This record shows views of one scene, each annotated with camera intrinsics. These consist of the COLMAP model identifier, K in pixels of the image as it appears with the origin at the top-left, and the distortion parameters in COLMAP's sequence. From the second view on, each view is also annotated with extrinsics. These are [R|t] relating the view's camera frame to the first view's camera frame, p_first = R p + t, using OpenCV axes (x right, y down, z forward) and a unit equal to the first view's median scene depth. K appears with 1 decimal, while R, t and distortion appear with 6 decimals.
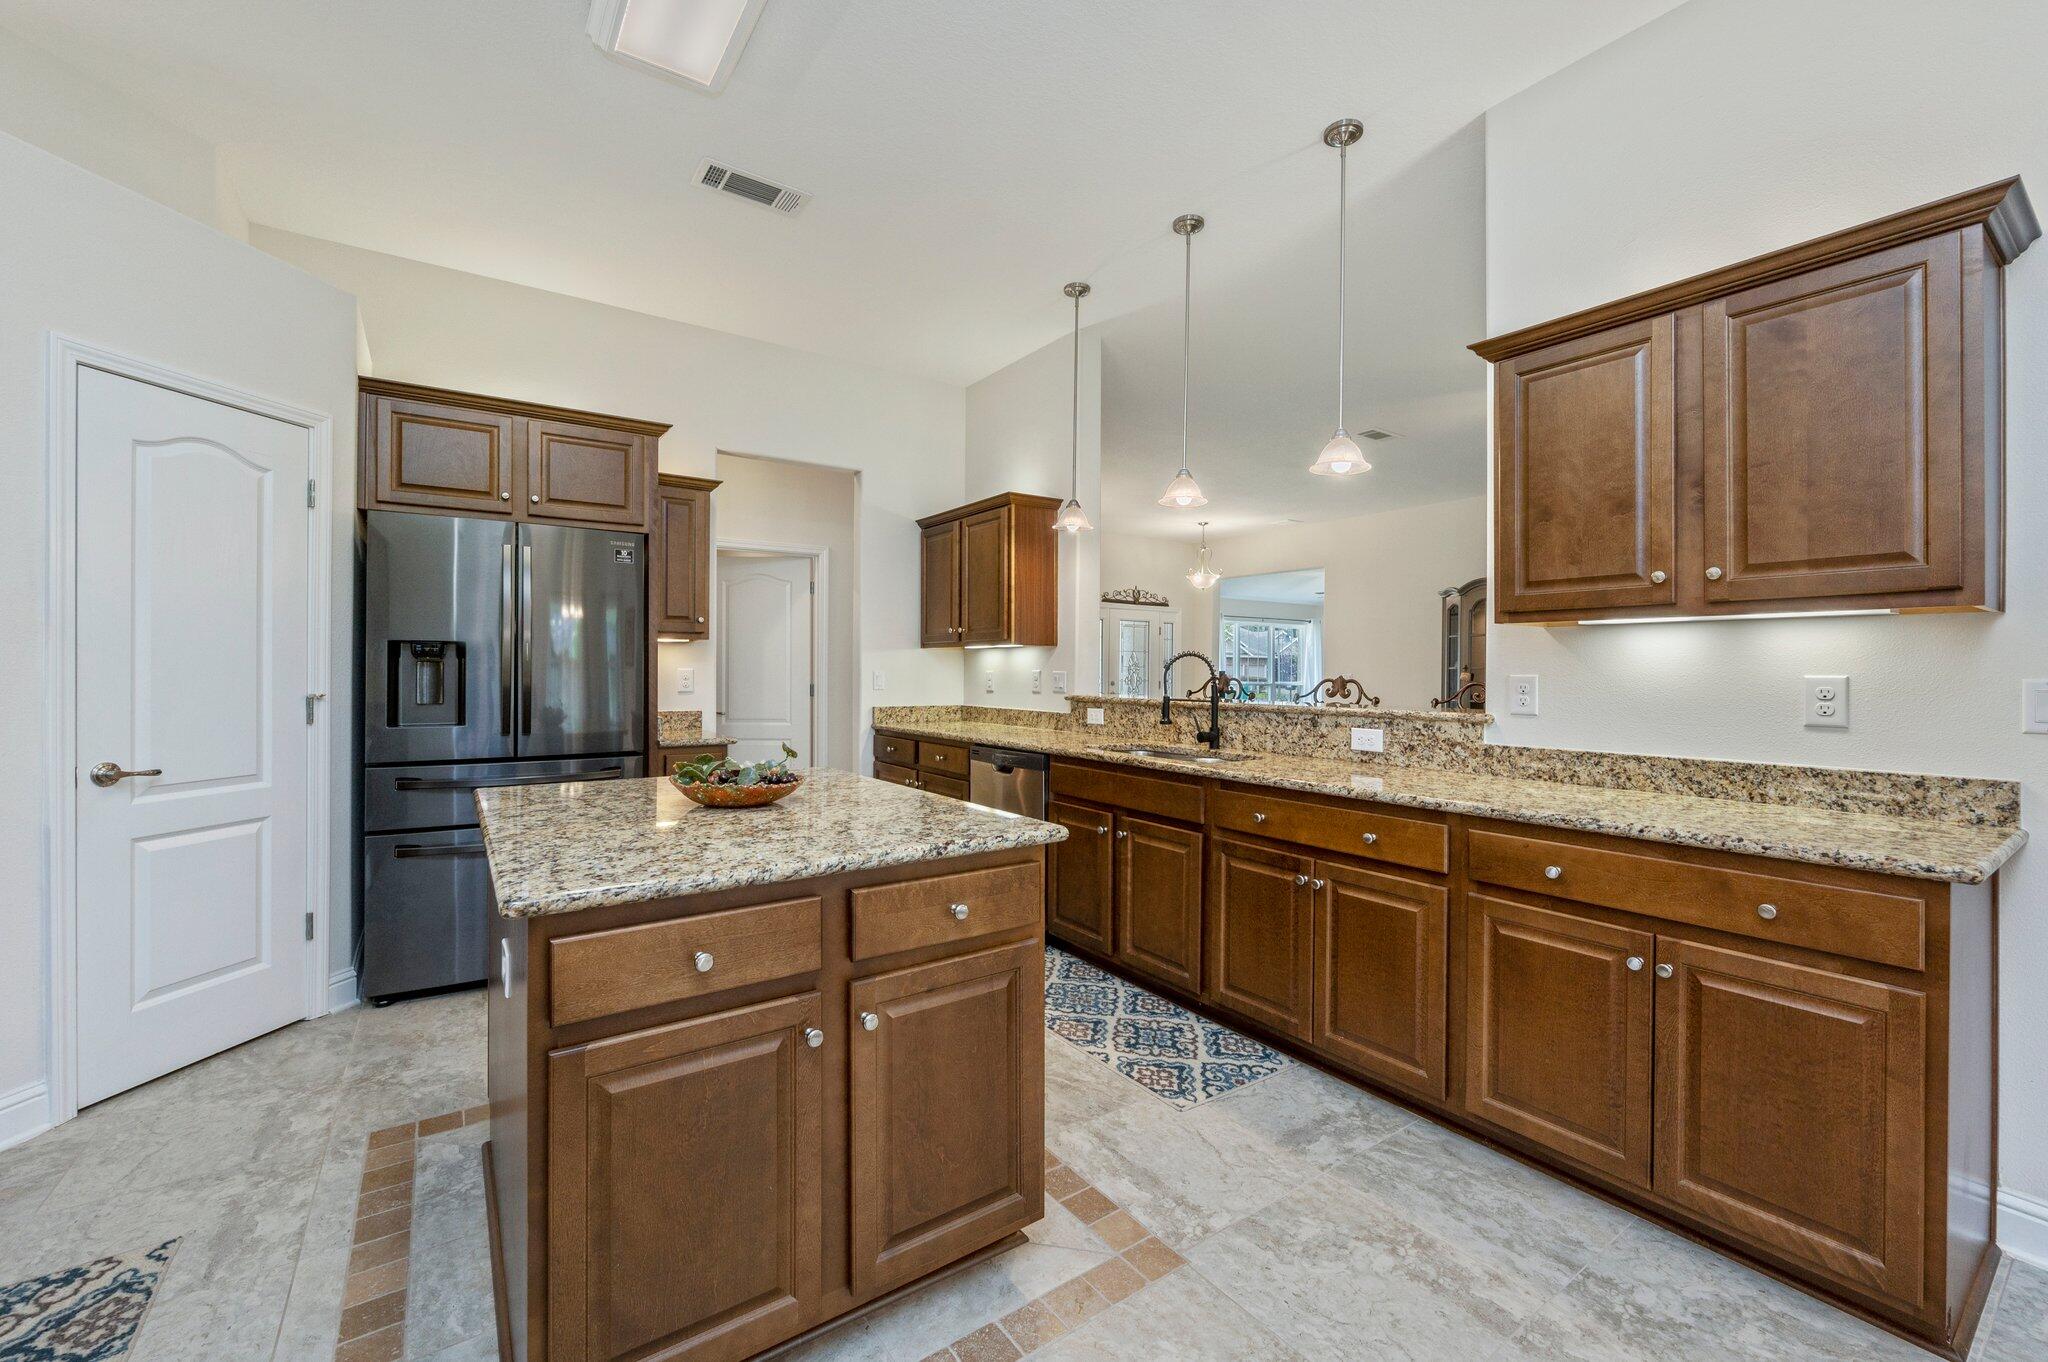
lens RADIAL K [[828.6, 0, 1024.7], [0, 828.6, 677.0], [0, 0, 1]] dist [0.001855, -0.000008]
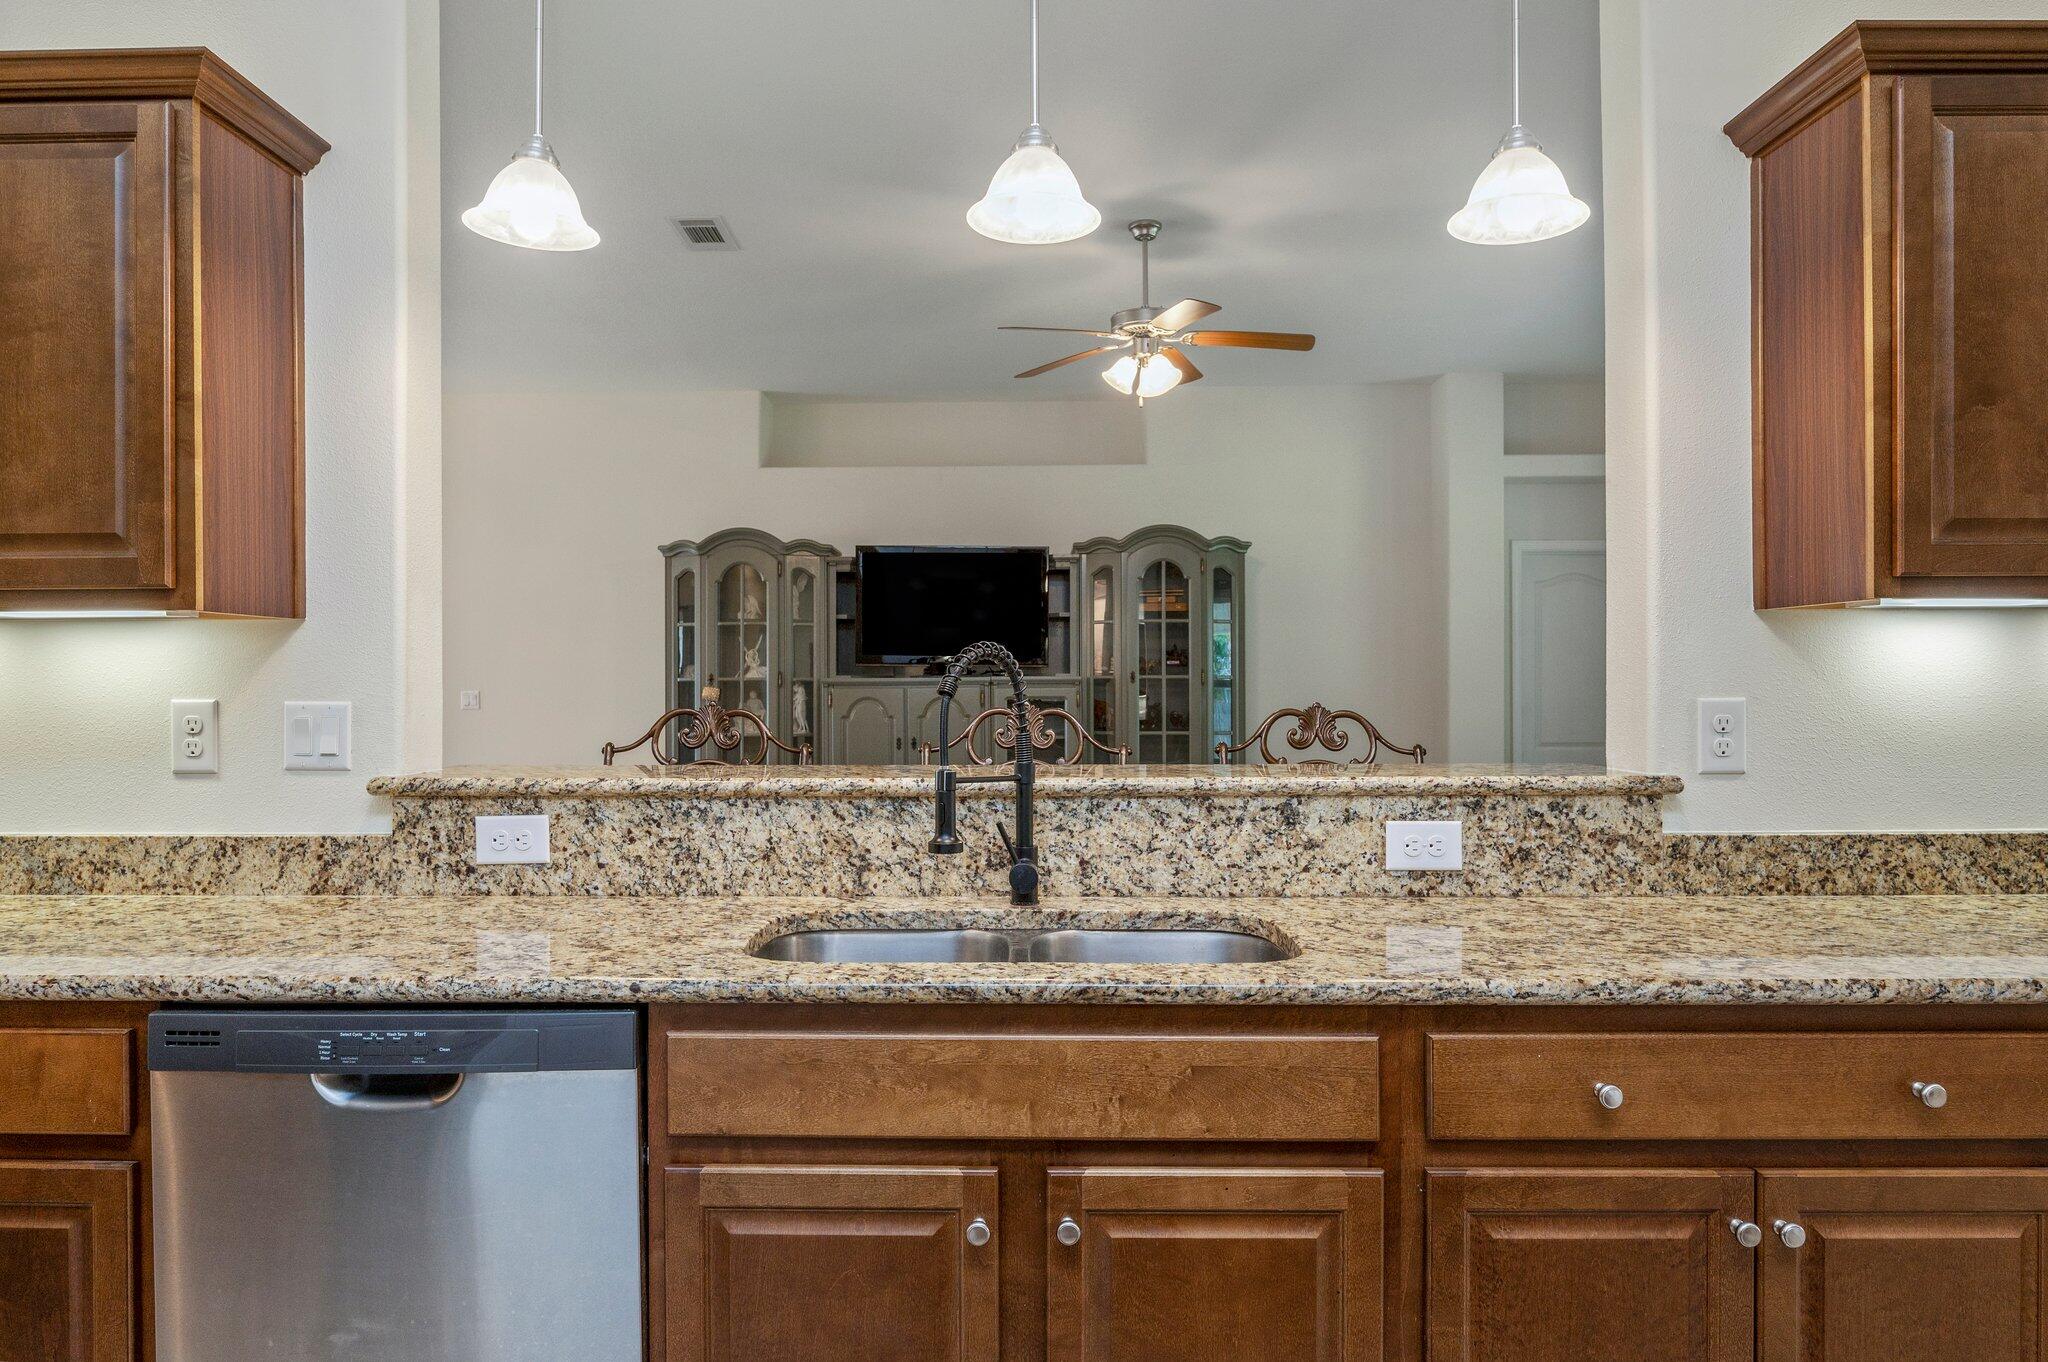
lens RADIAL K [[1337.4, 0, 1021.8], [0, 1337.4, 679.0], [0, 0, 1]] dist [-0.009269, -0.002952]
pose [[0.585994, -0.004695, 0.810302, -0.307963], [0.012424, 0.999918, -0.003191, -0.015617], [-0.810220, 0.011938, 0.586004, 0.748232]]
